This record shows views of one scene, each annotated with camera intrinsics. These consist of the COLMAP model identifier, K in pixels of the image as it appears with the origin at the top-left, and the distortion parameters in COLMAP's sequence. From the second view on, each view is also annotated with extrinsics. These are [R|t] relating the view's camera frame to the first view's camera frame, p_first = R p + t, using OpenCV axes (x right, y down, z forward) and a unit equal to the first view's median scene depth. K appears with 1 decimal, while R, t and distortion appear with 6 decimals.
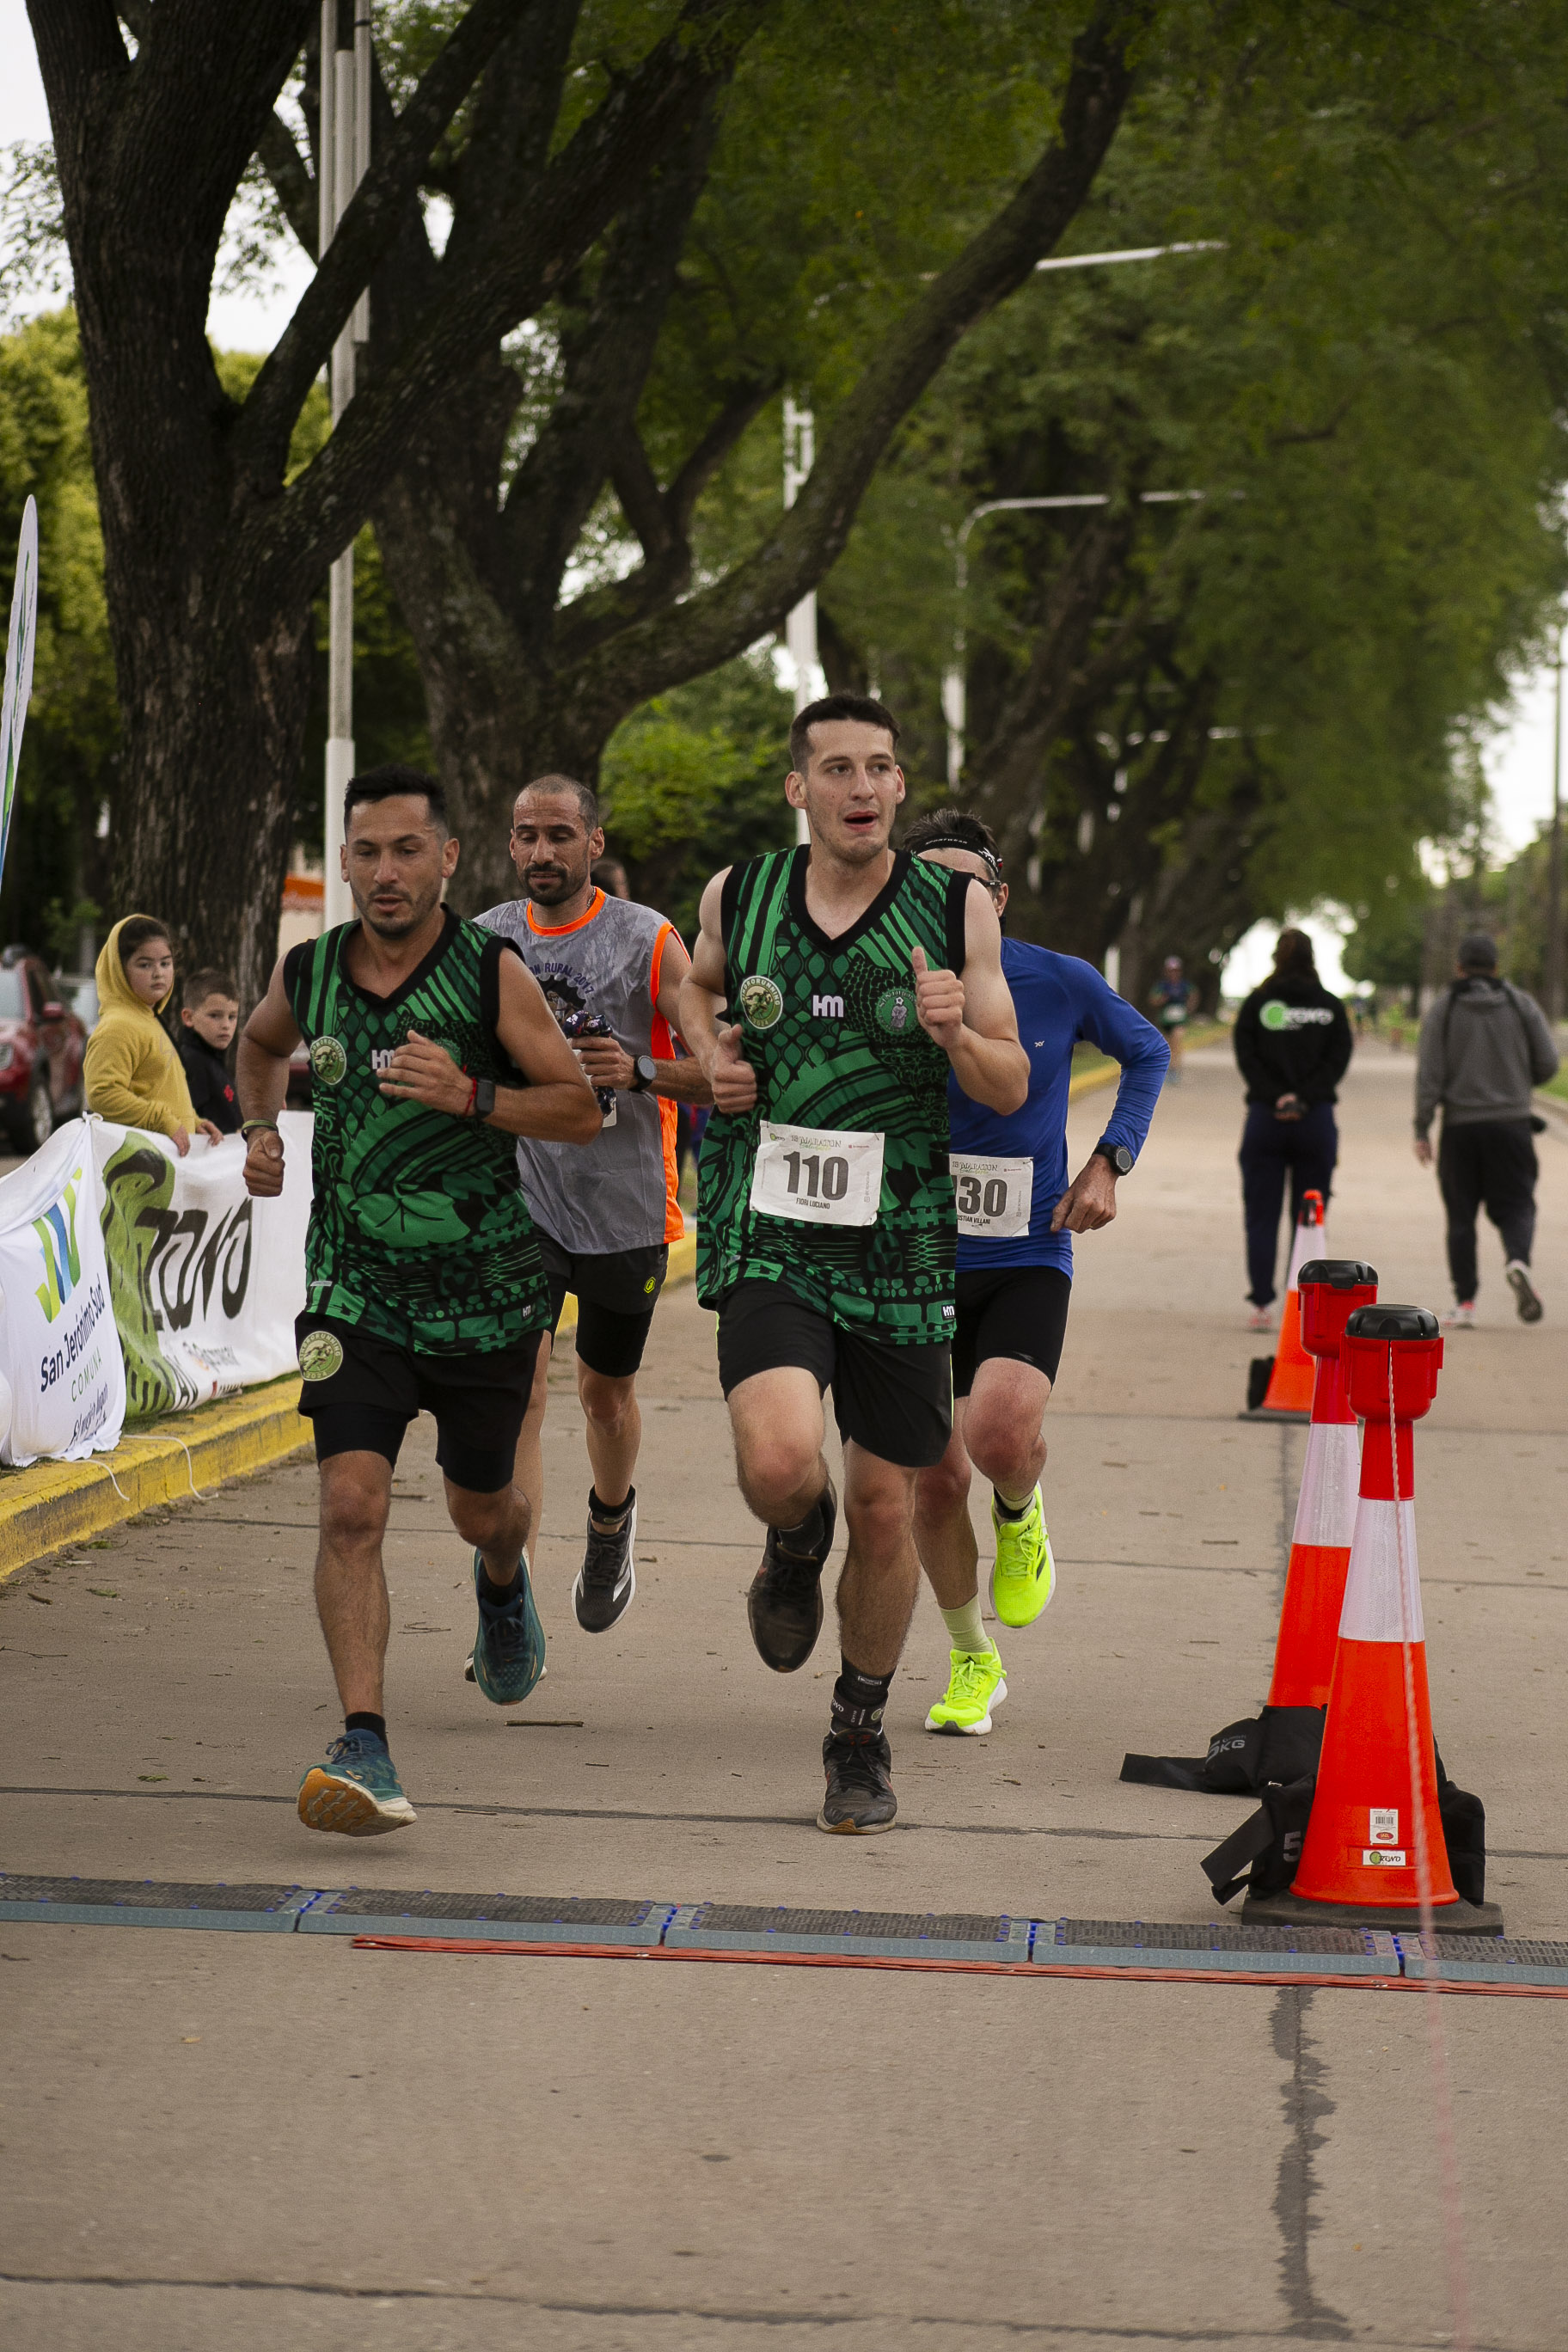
lens RADIAL K [[7045.3, 0, 784.0], [0, 7045.3, 1176.0], [0, 0, 1]] dist [0.235666, 1.179008]
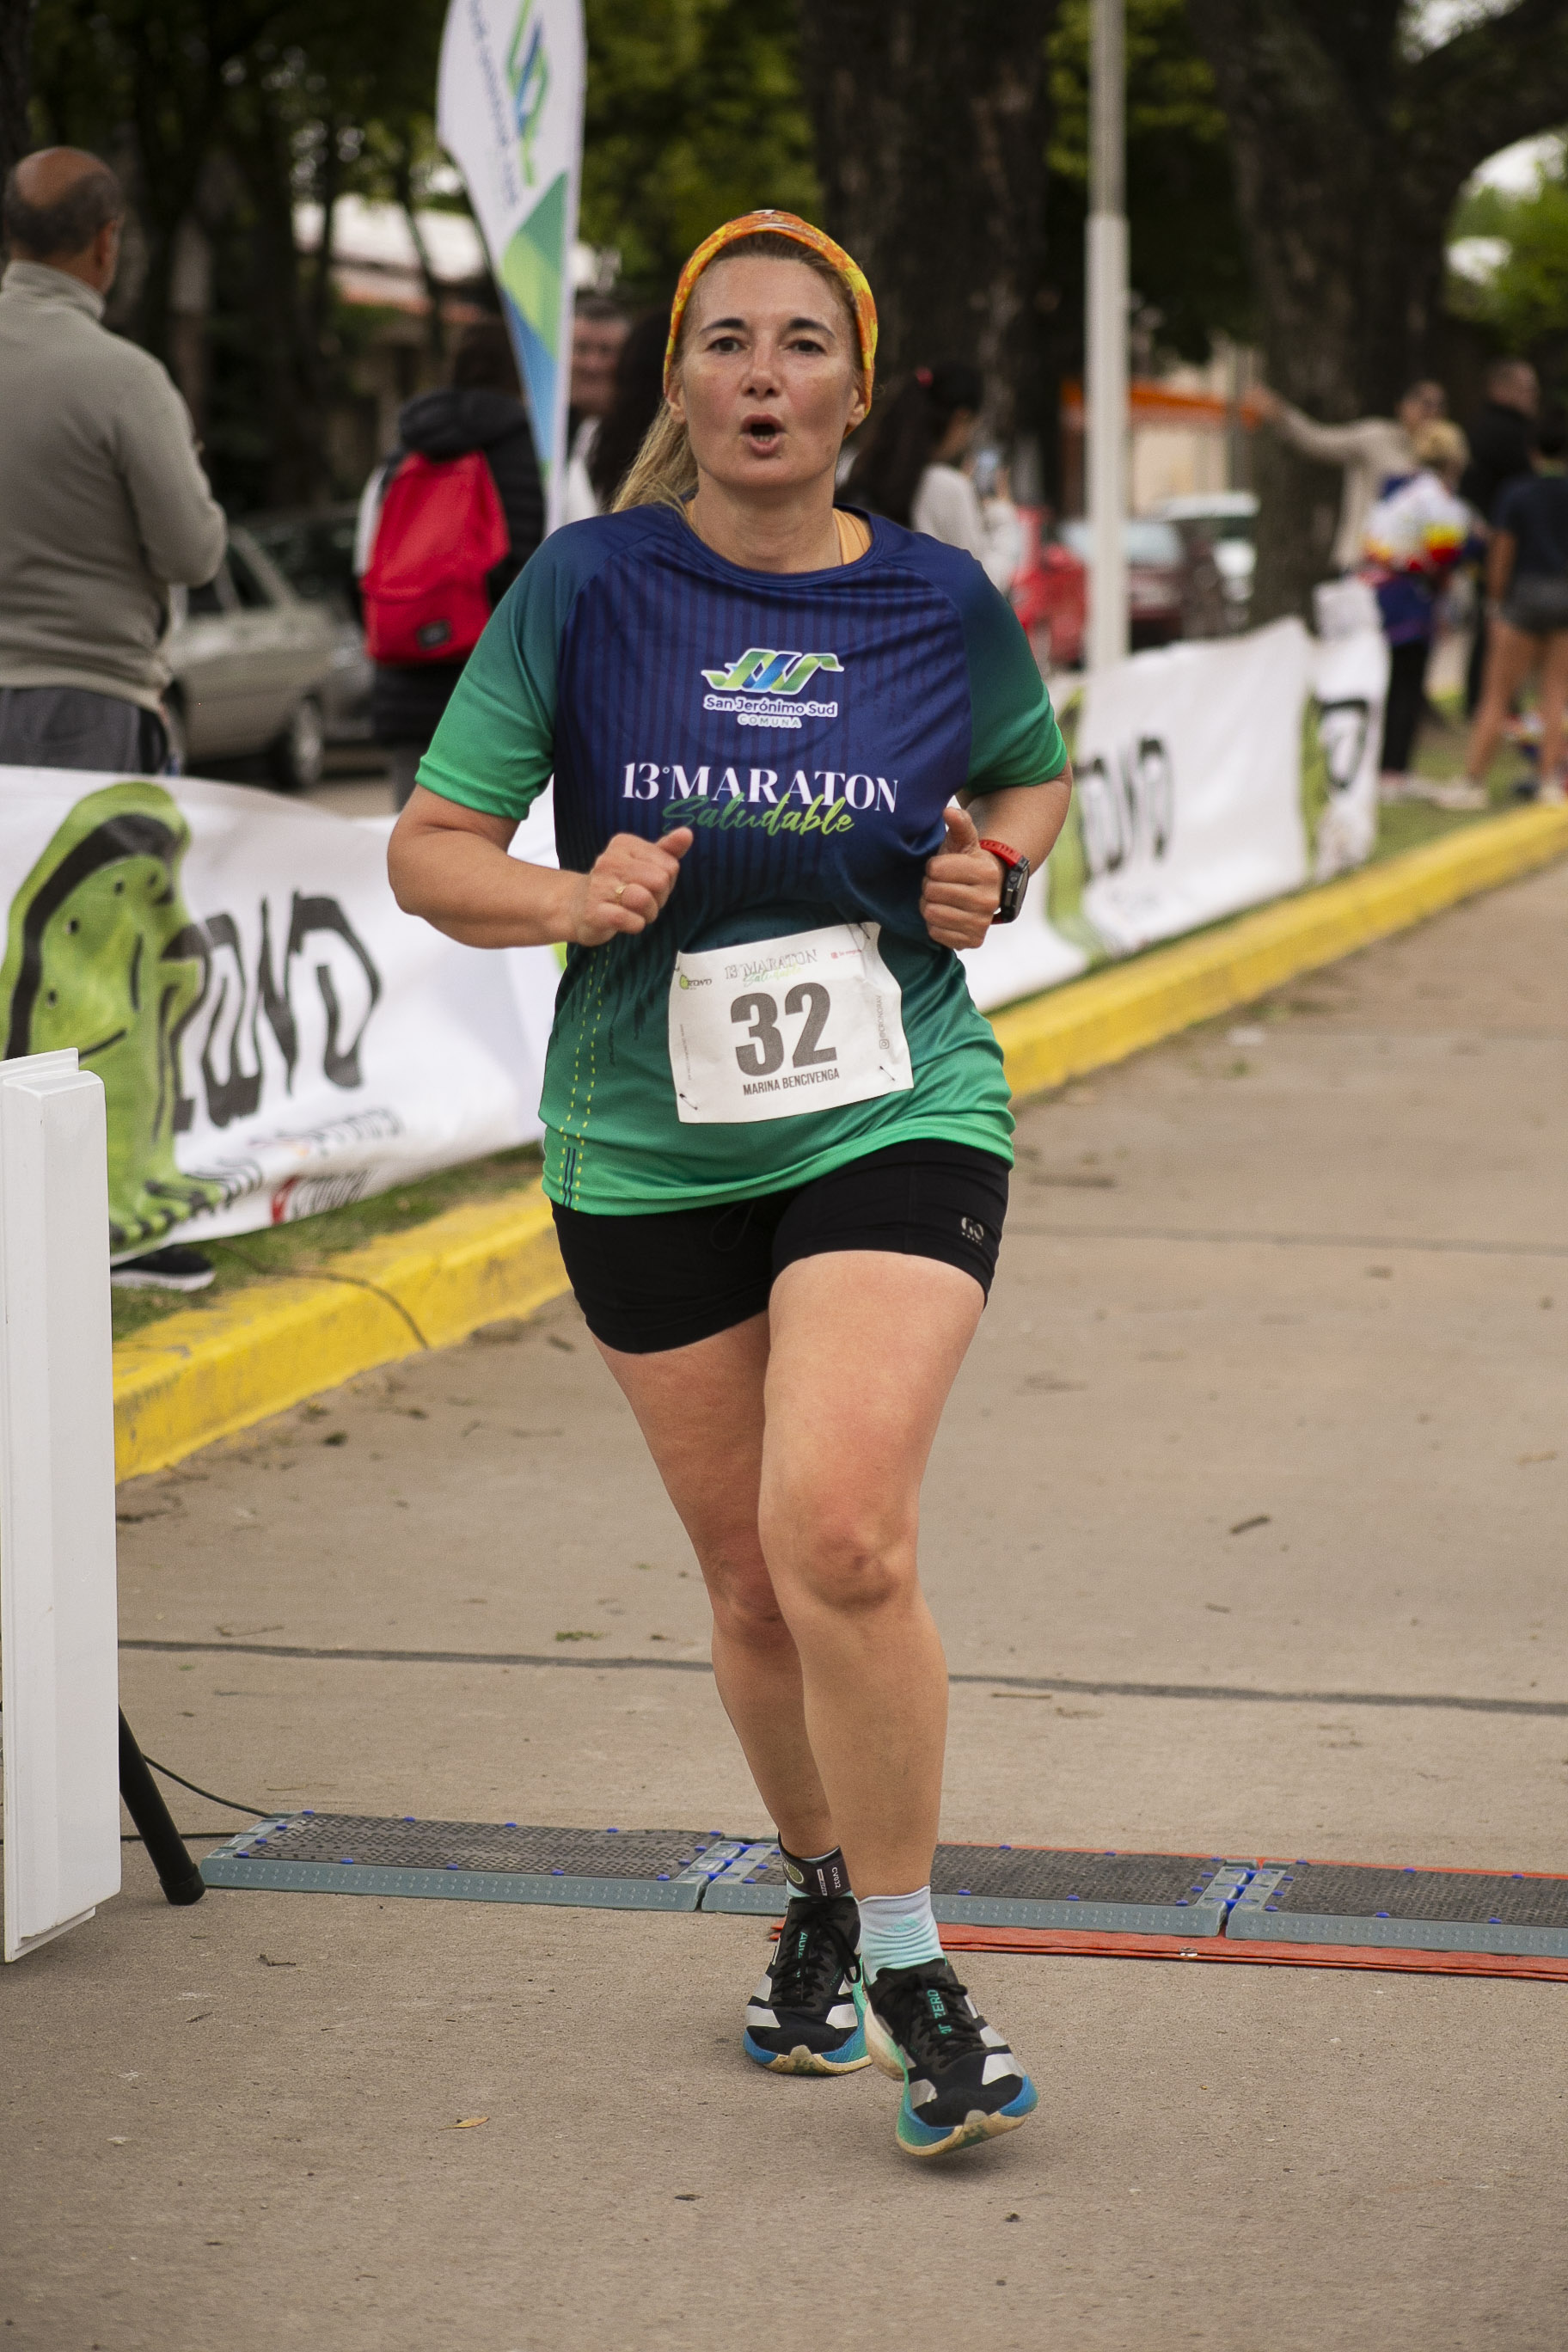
lens RADIAL K [[7652.6, 0, 784.0], [0, 7652.6, 1176.0], [0, 0, 1]] dist [0.481451, 1.691206]
pose [[0.991543, -0.010583, -0.129346, 0.037219], [0.018258, 0.998132, 0.058301, -0.009071], [0.128487, -0.060170, 0.989884, 0.251294]]
